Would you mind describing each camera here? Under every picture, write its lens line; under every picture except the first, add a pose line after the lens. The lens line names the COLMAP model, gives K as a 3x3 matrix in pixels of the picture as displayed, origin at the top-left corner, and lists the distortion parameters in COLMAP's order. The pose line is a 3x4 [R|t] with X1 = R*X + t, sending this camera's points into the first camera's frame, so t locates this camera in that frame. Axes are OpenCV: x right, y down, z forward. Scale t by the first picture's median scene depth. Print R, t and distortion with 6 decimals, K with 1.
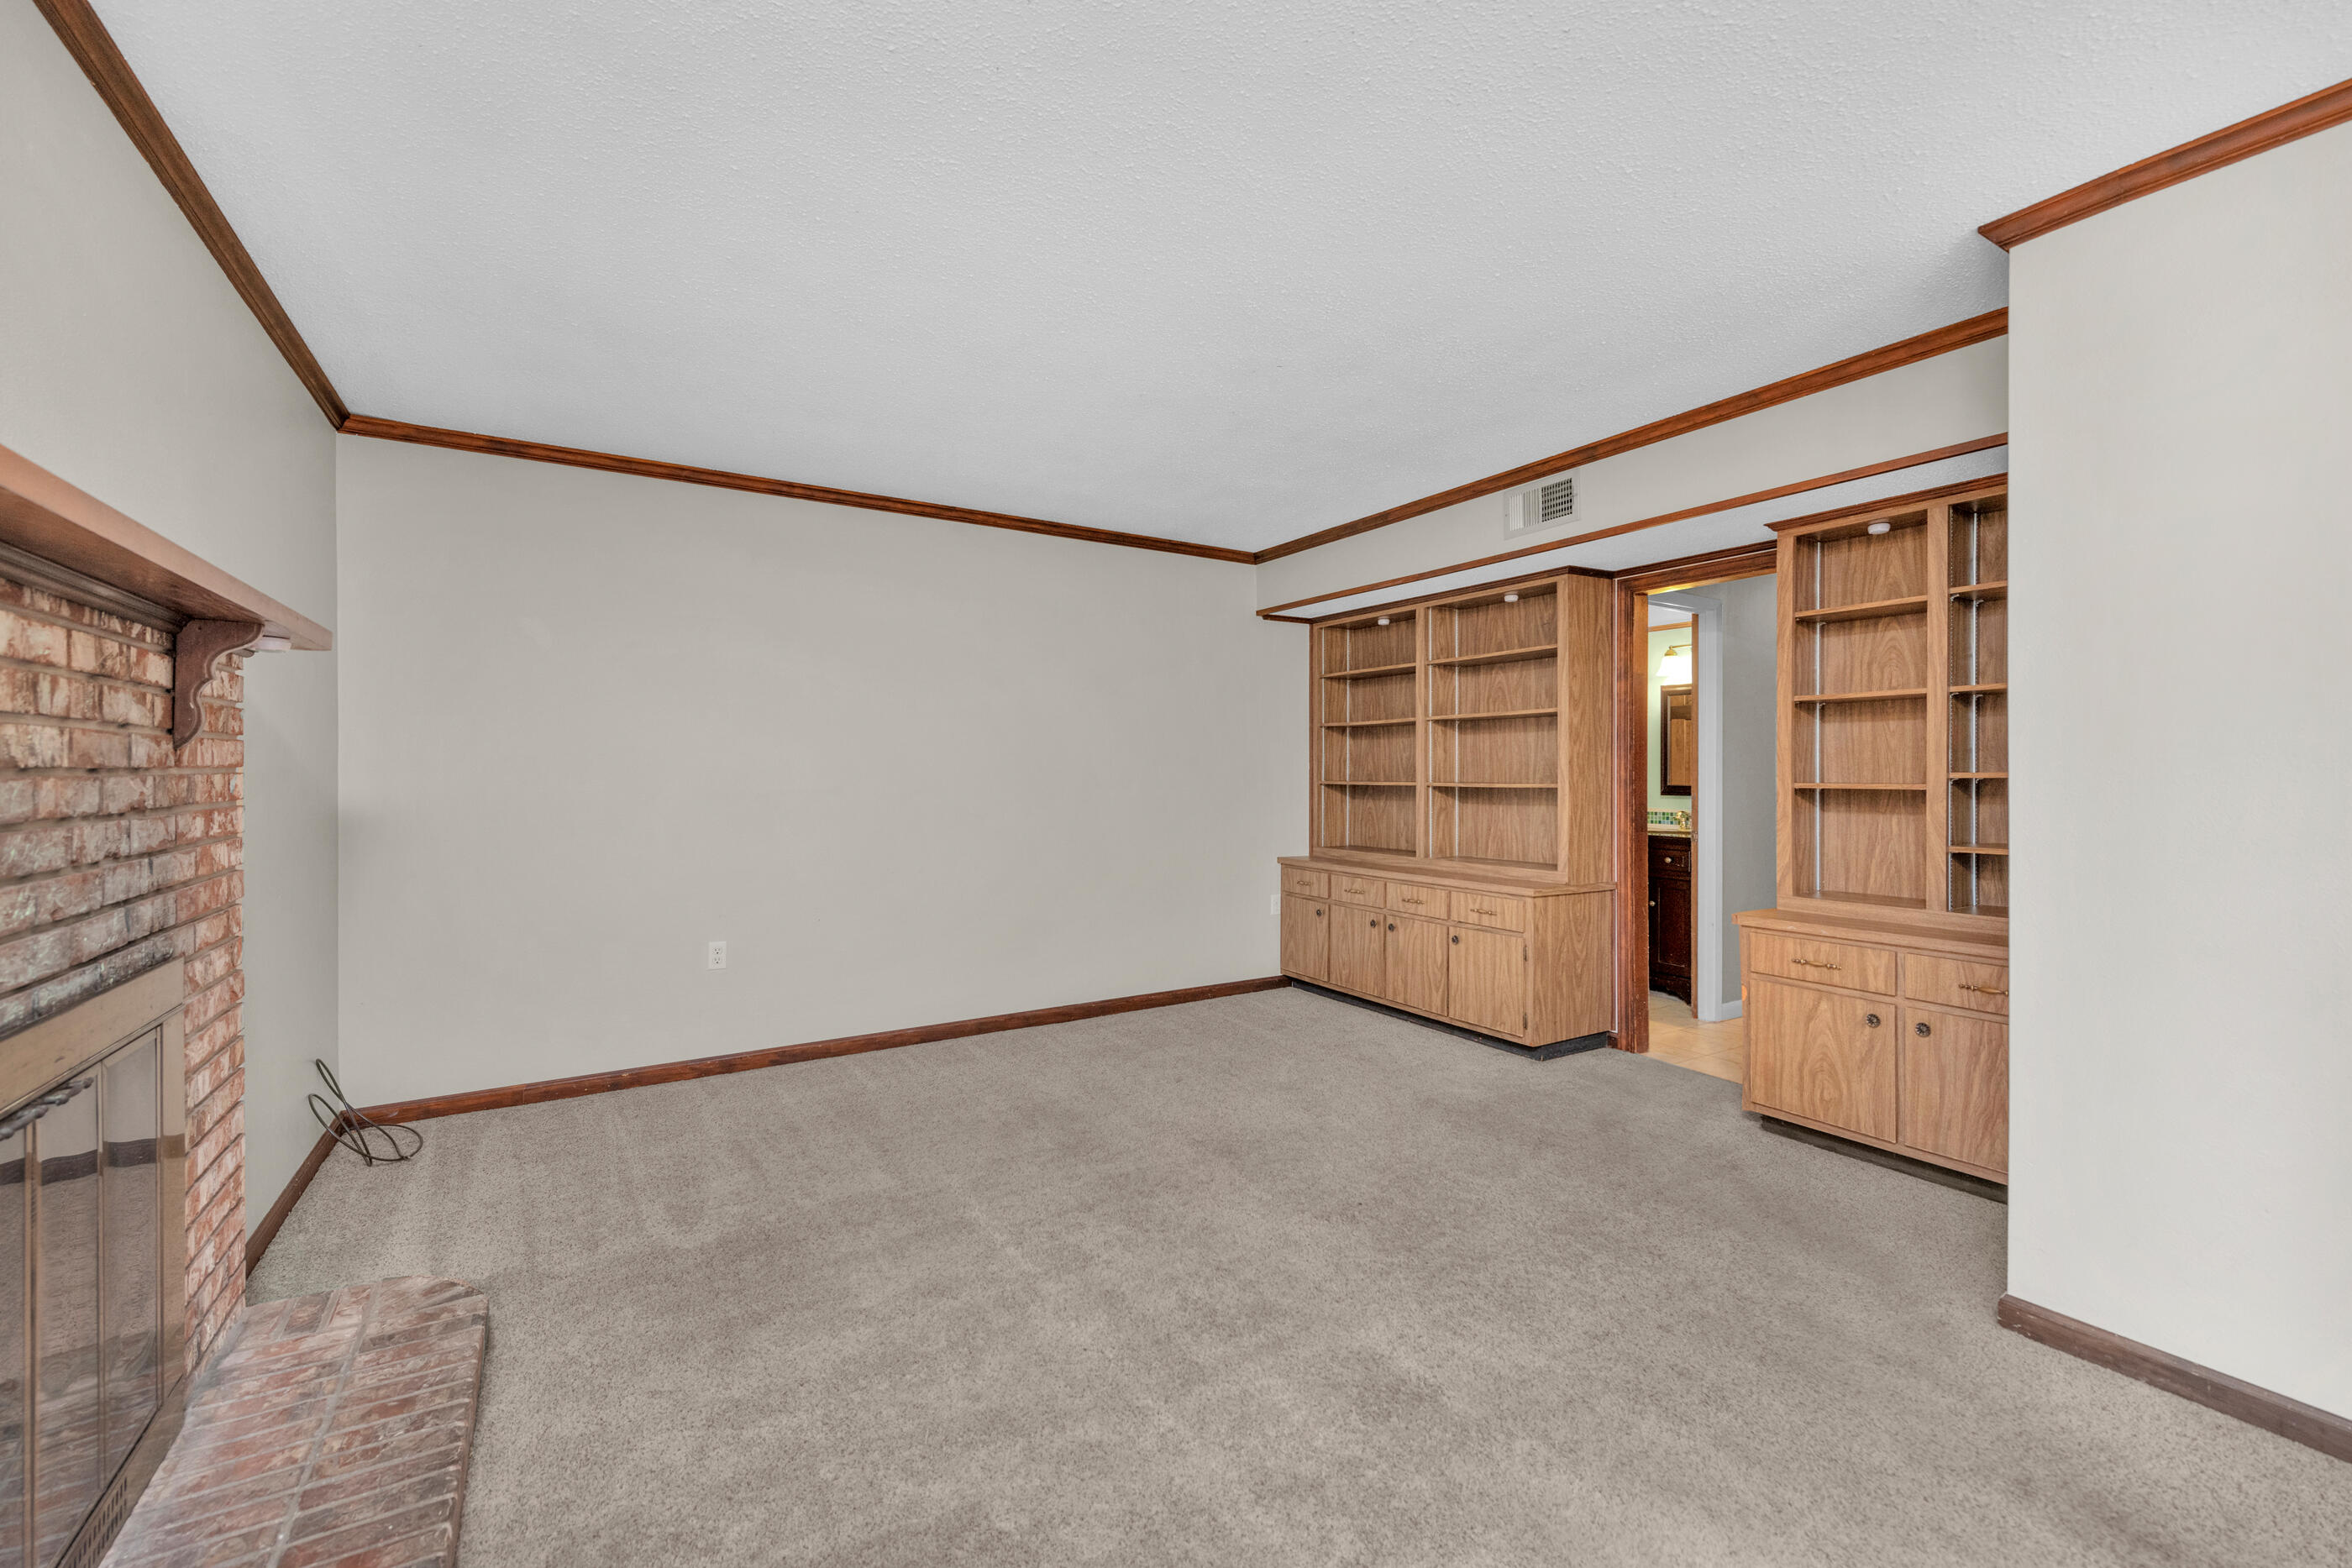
lens RADIAL K [[962.0, 0, 1189.6], [0, 962.0, 766.4], [0, 0, 1]] dist [0.001853, -0.001205]
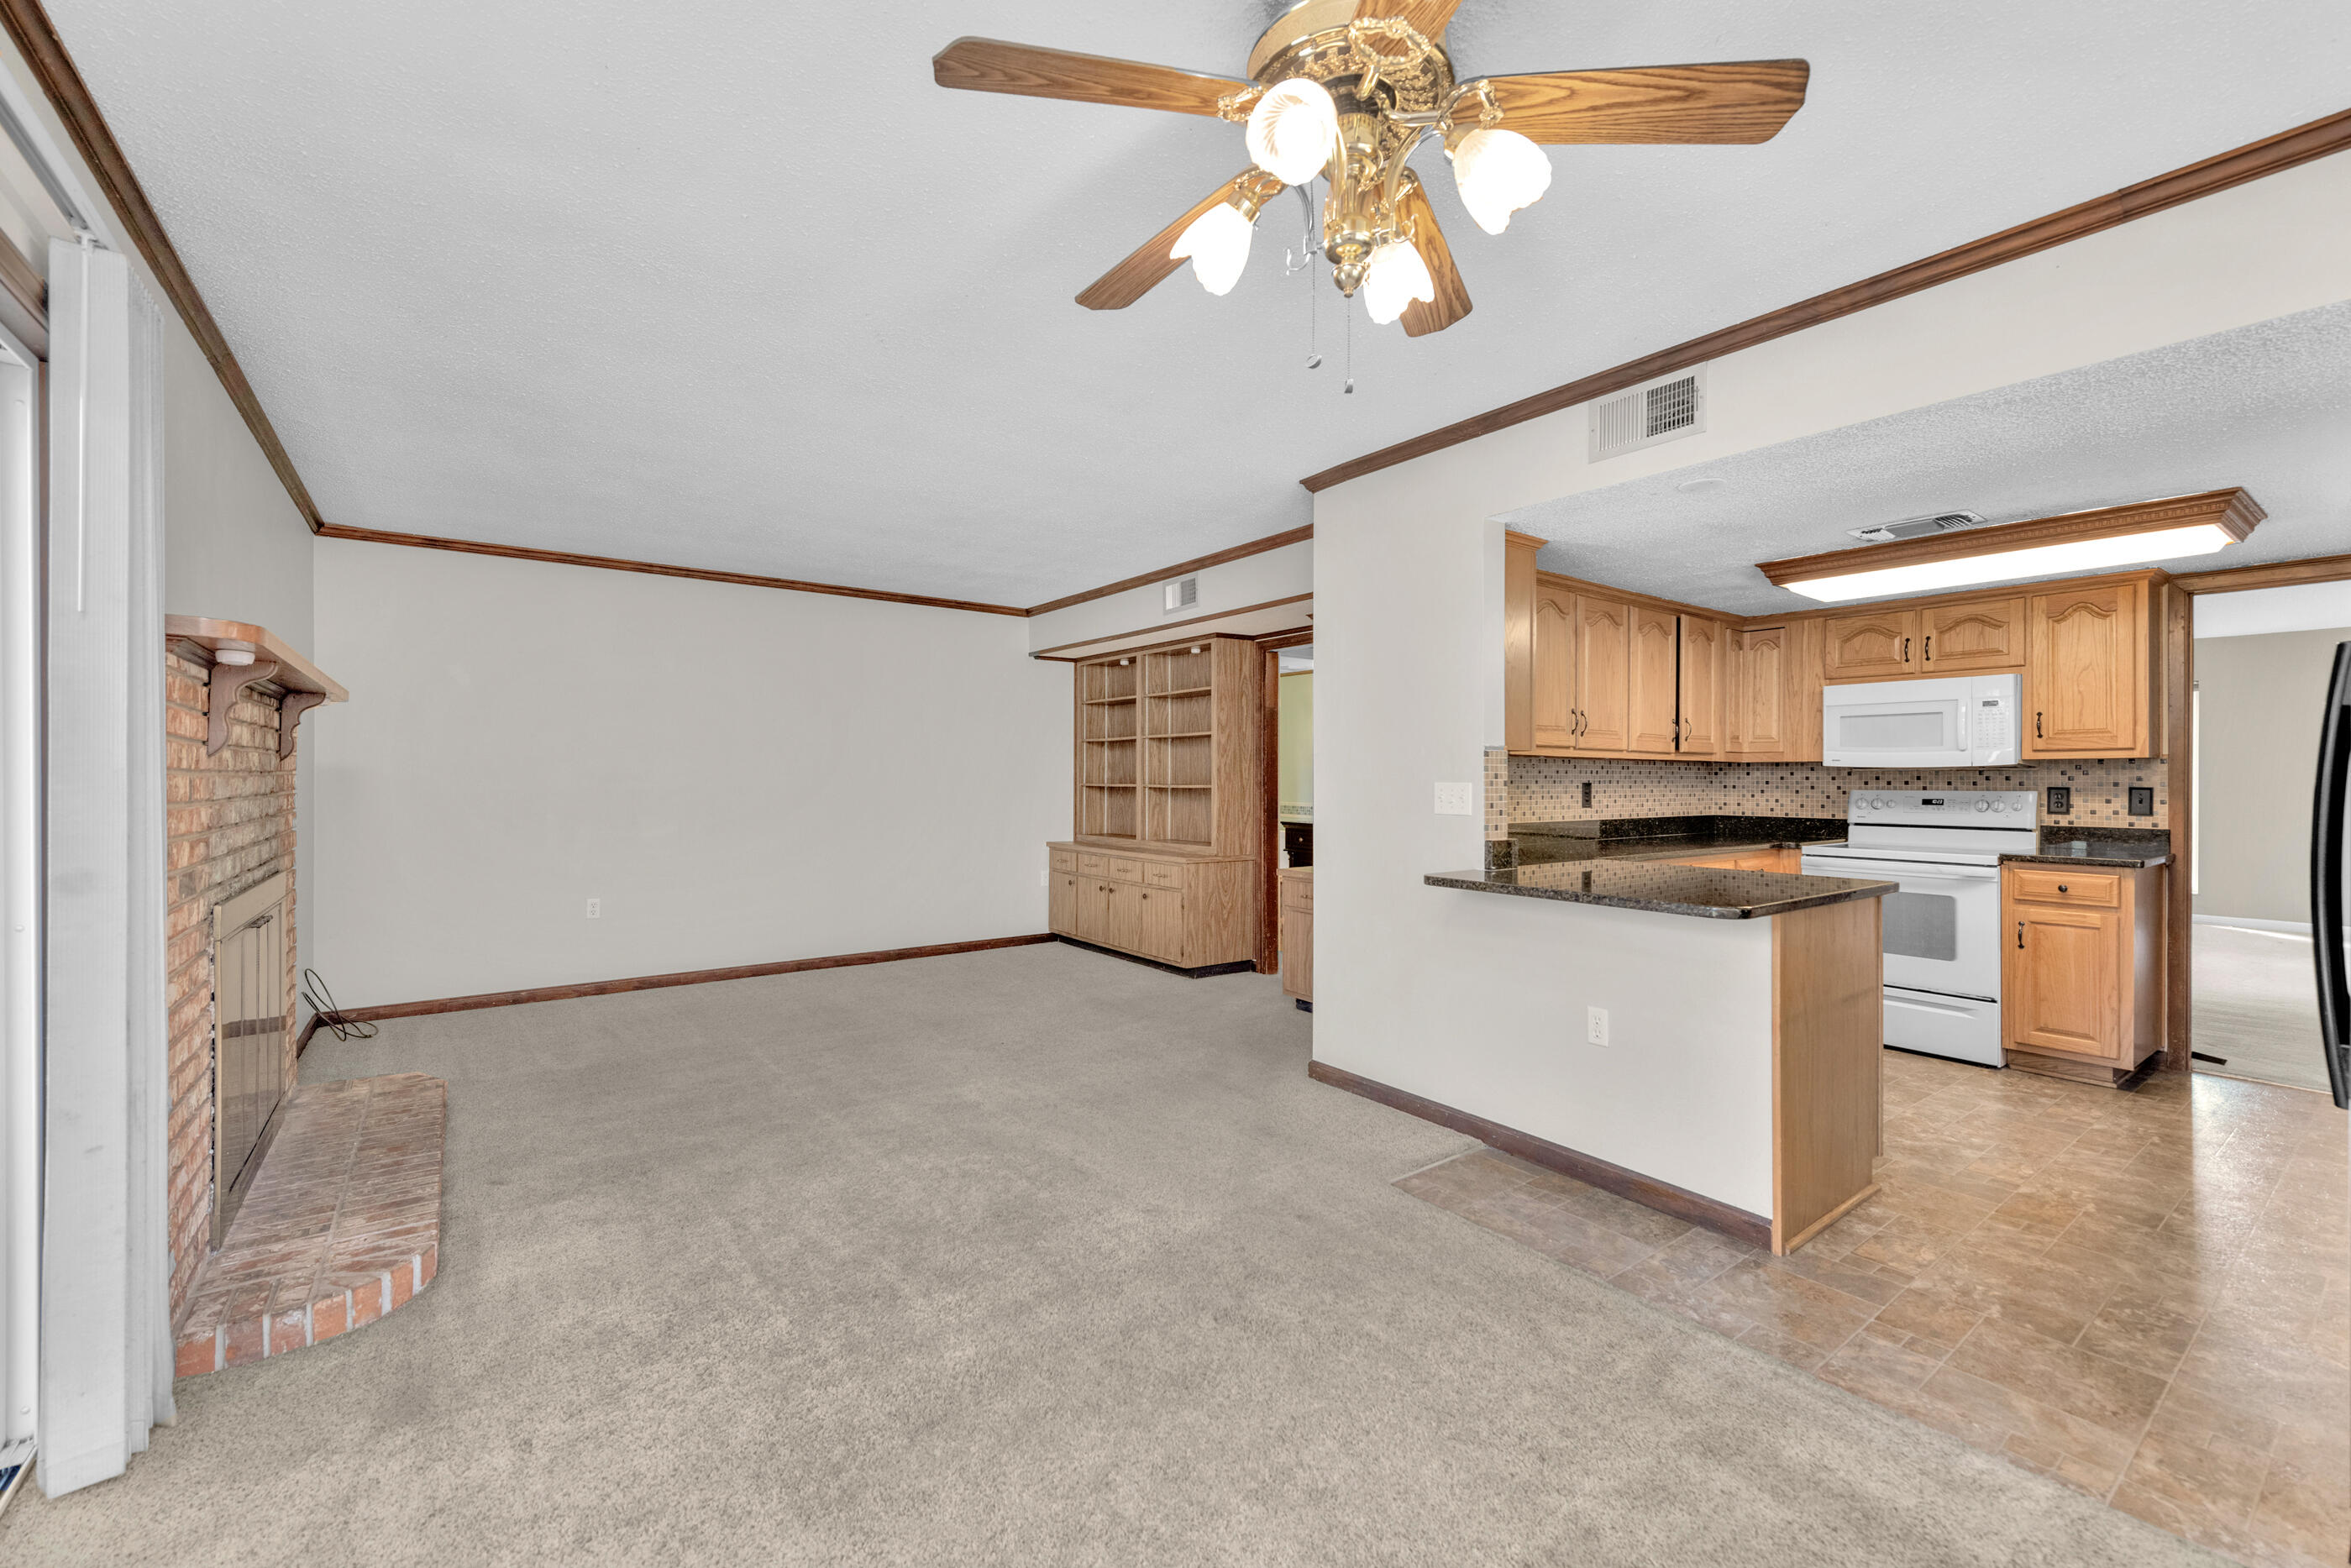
lens RADIAL K [[961.6, 0, 1175.1], [0, 961.6, 771.5], [0, 0, 1]] dist [0.001853, -0.001205]
pose [[0.997436, 0.003267, 0.071494, 0.265002], [-0.003280, 0.999995, 0.000066, -0.001592], [-0.071493, -0.000300, 0.997441, -0.476401]]
